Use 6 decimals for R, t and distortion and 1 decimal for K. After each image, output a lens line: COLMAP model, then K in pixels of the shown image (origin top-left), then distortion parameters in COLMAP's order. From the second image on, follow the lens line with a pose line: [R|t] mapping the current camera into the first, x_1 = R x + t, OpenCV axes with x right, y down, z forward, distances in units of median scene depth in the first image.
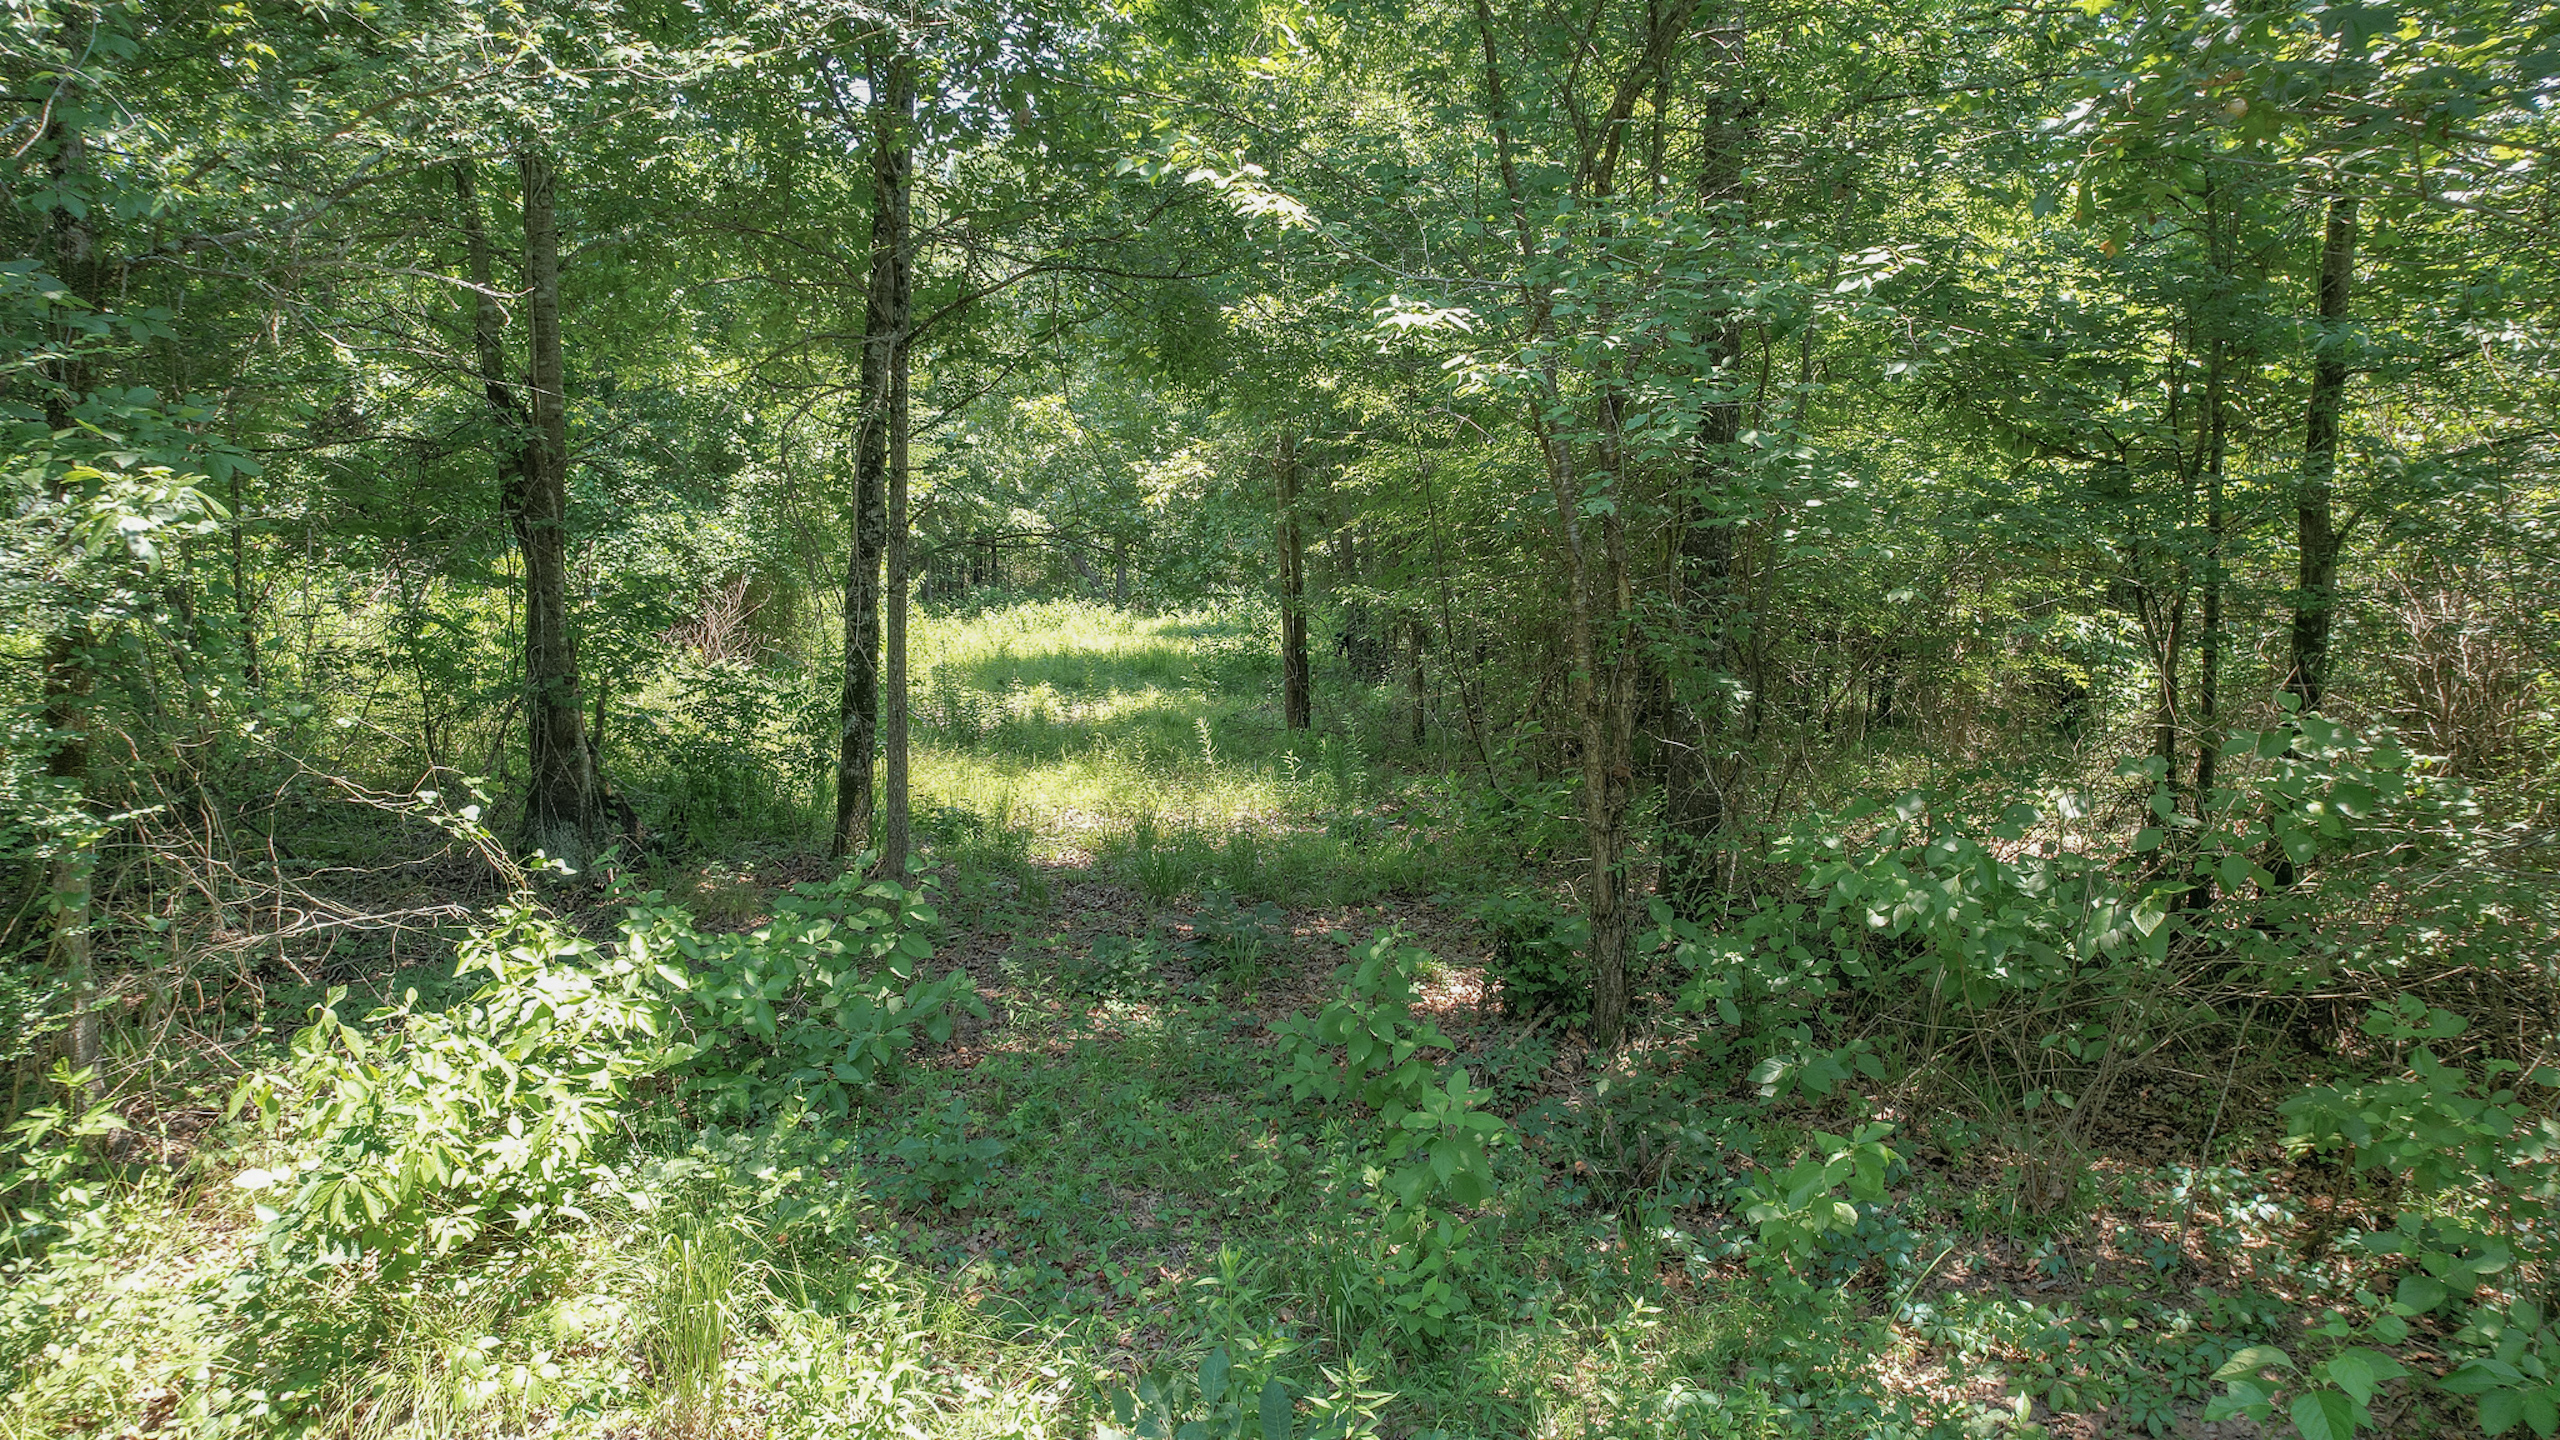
lens RADIAL K [[1745.2, 0, 1280.5], [0, 1745.2, 719.0], [0, 0, 1]] dist [-0.004252, -0.000881]
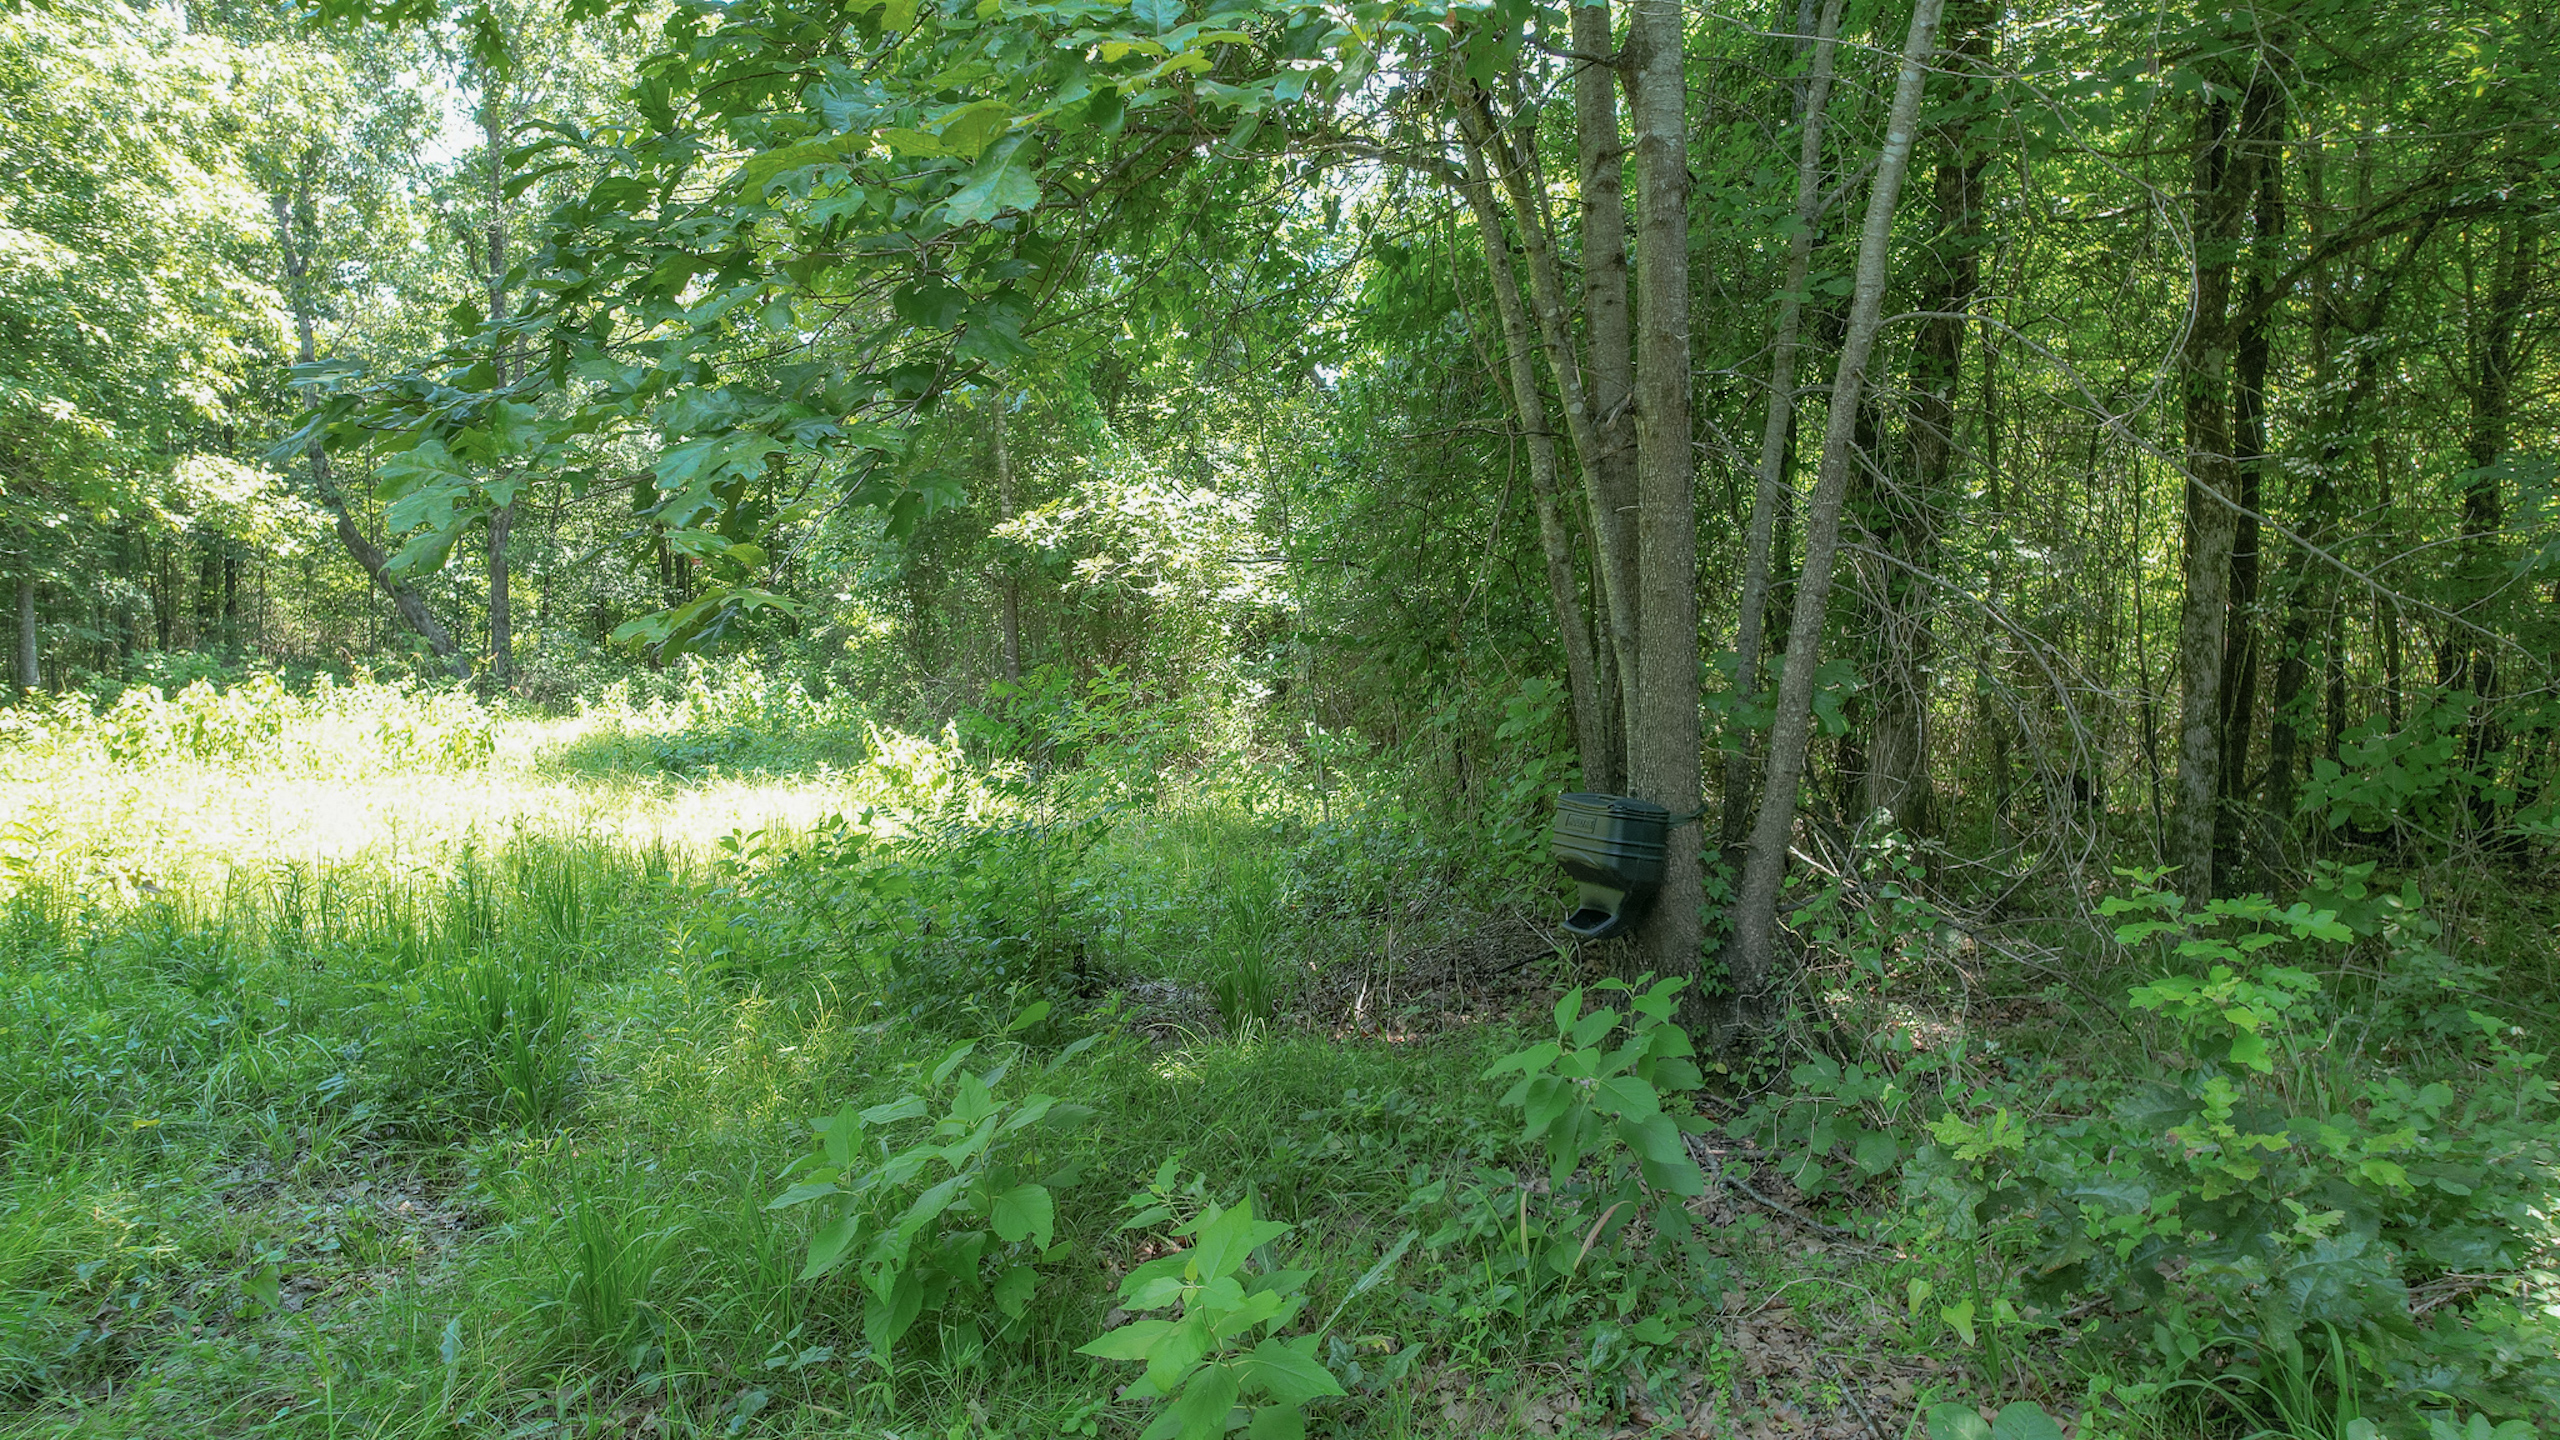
lens RADIAL K [[1745.2, 0, 1277.9], [0, 1745.2, 715.1], [0, 0, 1]] dist [-0.004252, -0.000881]
pose [[0.953380, -0.009976, 0.301607, -0.033498], [0.026408, 0.998377, -0.050453, -0.032364], [-0.300614, 0.056066, 0.952096, 0.539924]]
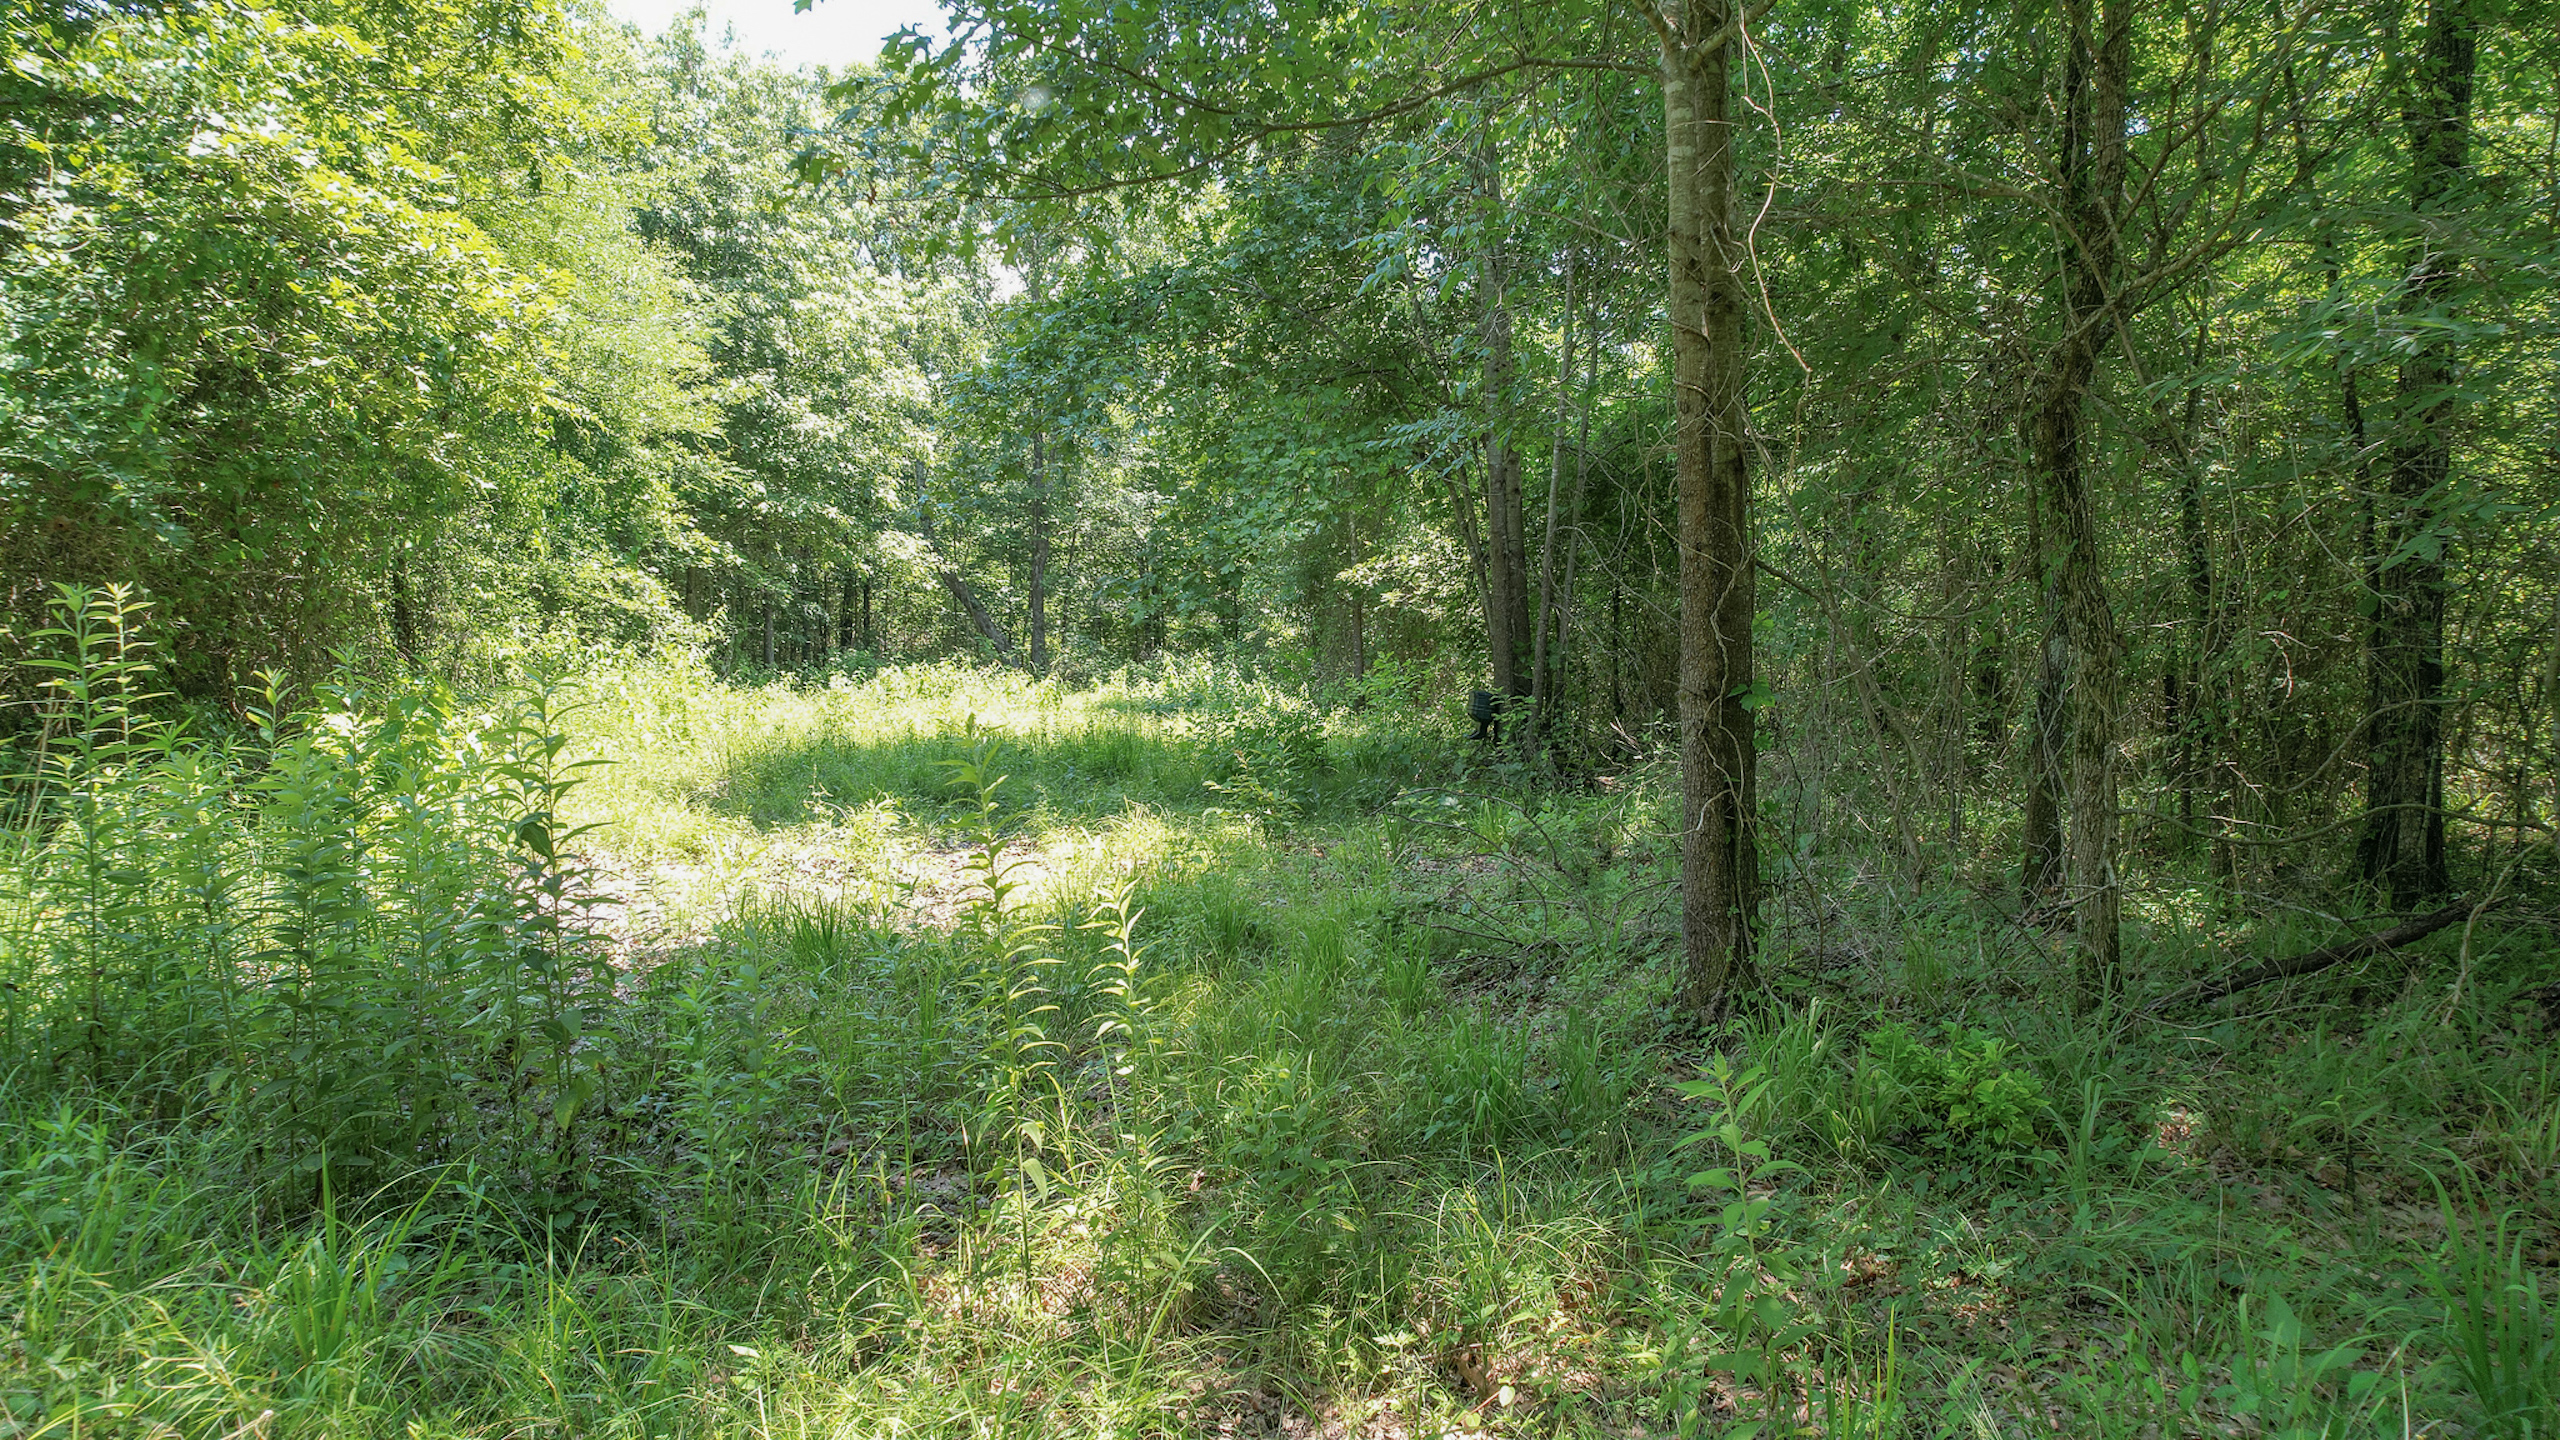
lens RADIAL K [[1745.2, 0, 1281.4], [0, 1745.2, 718.3], [0, 0, 1]] dist [-0.004252, -0.000881]
pose [[0.998593, -0.002326, 0.052985, -0.033036], [0.005153, 0.998566, -0.053280, -0.009391], [-0.052785, 0.053478, 0.997173, 0.309829]]
